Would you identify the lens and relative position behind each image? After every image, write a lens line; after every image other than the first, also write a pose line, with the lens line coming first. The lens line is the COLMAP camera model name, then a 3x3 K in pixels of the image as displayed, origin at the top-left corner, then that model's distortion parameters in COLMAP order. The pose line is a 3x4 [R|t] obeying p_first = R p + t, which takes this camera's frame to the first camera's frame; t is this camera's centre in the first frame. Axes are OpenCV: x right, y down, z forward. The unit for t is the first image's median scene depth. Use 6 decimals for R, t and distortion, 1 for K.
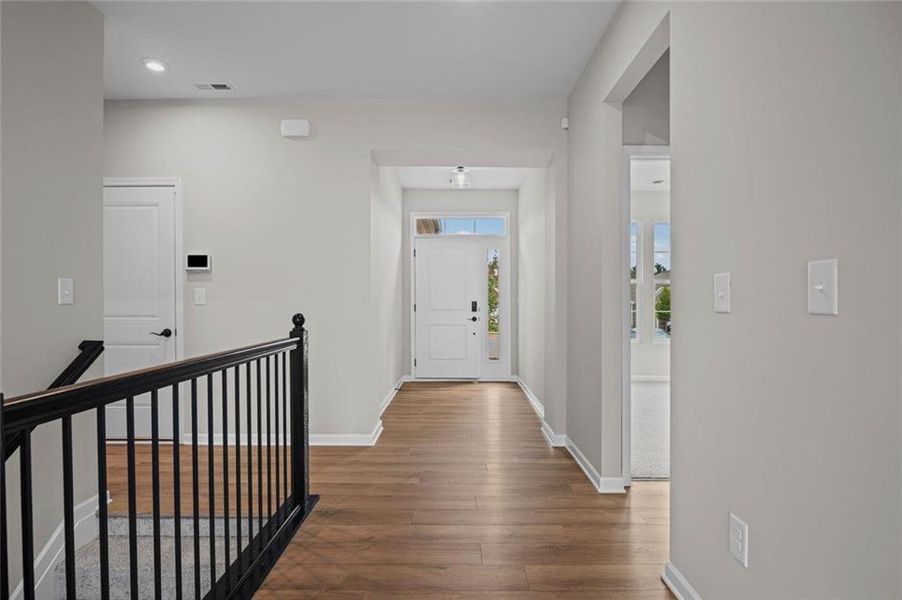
lens RADIAL K [[416.7, 0, 451.3], [0, 416.7, 304.1], [0, 0, 1]] dist [-0.020619, 0.000240]
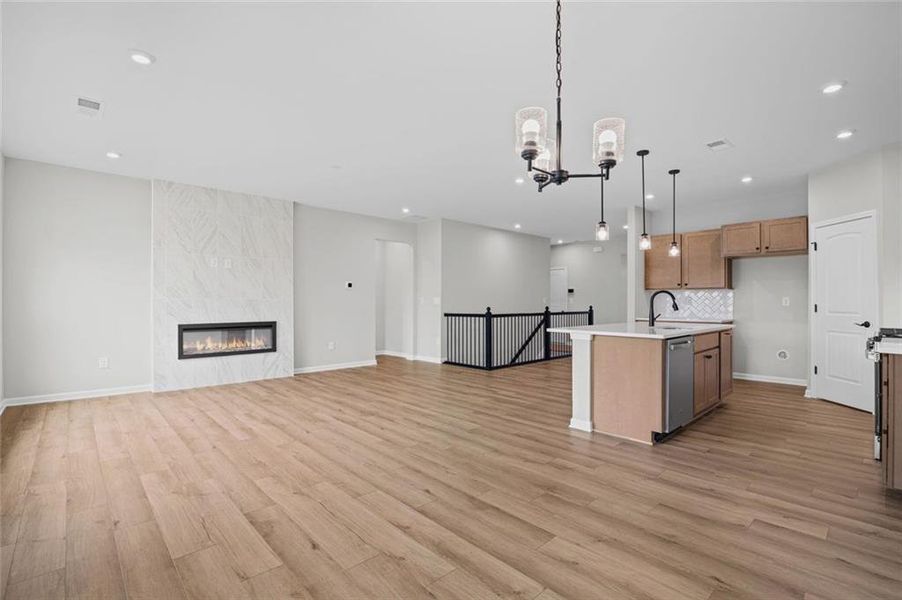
lens RADIAL K [[416.7, 0, 451.3], [0, 416.7, 304.1], [0, 0, 1]] dist [-0.020619, 0.000240]
pose [[0.683749, 0.003660, -0.729708, 1.072927], [-0.003914, 0.999991, 0.001348, 0.001724], [0.729707, 0.001934, 0.683758, -1.823089]]
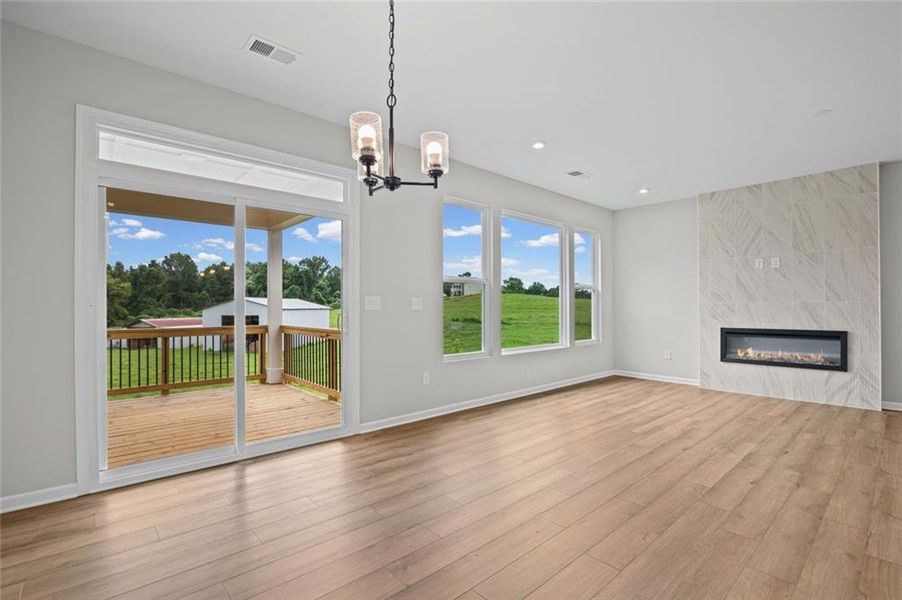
lens RADIAL K [[414.3, 0, 453.5], [0, 414.3, 306.6], [0, 0, 1]] dist [-0.017998, 0.000287]
pose [[-0.739494, 0.001670, -0.673161, 1.086174], [-0.001339, 0.999991, 0.003952, -0.002150], [0.673161, 0.003824, -0.739486, -1.050978]]
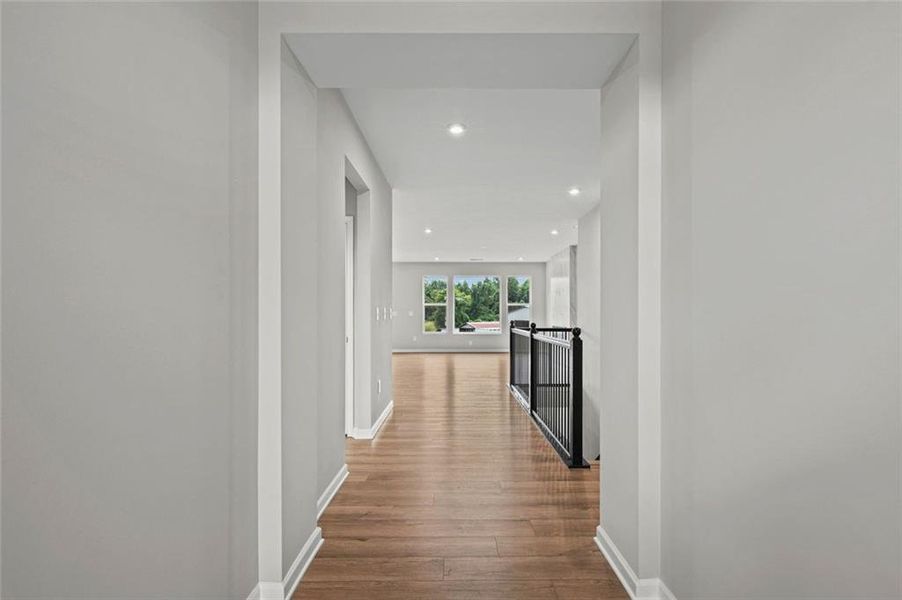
lens RADIAL K [[410.4, 0, 451.0], [0, 410.4, 300.0], [0, 0, 1]] dist [0.011271, 0.000325]
pose [[-0.999996, -0.000399, 0.002782, 0.069127], [-0.000476, 0.999619, -0.027600, -0.022036], [-0.002770, -0.027601, -0.999615, 1.301893]]
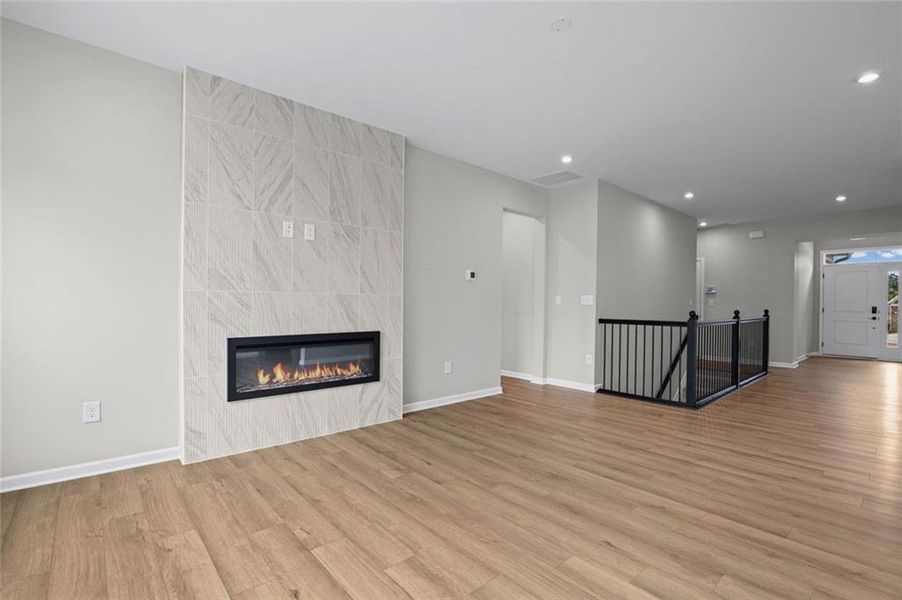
lens RADIAL K [[416.7, 0, 451.3], [0, 416.7, 304.1], [0, 0, 1]] dist [-0.020619, 0.000240]
pose [[0.666591, 0.011944, -0.745328, 0.209807], [-0.014798, 0.999887, 0.002788, 0.004745], [0.745277, 0.009171, 0.666692, -1.740340]]
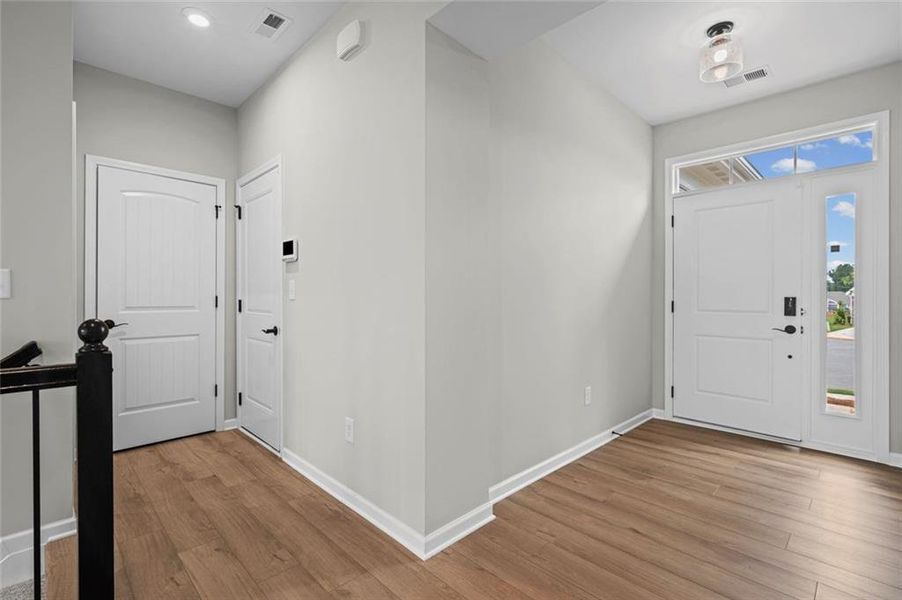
lens RADIAL K [[410.4, 0, 451.0], [0, 410.4, 300.0], [0, 0, 1]] dist [0.011271, 0.000325]
pose [[0.721100, 0.008116, -0.692783, 0.170980], [-0.005513, 0.999967, 0.005976, -0.004299], [0.692809, -0.000490, 0.721121, 0.509023]]
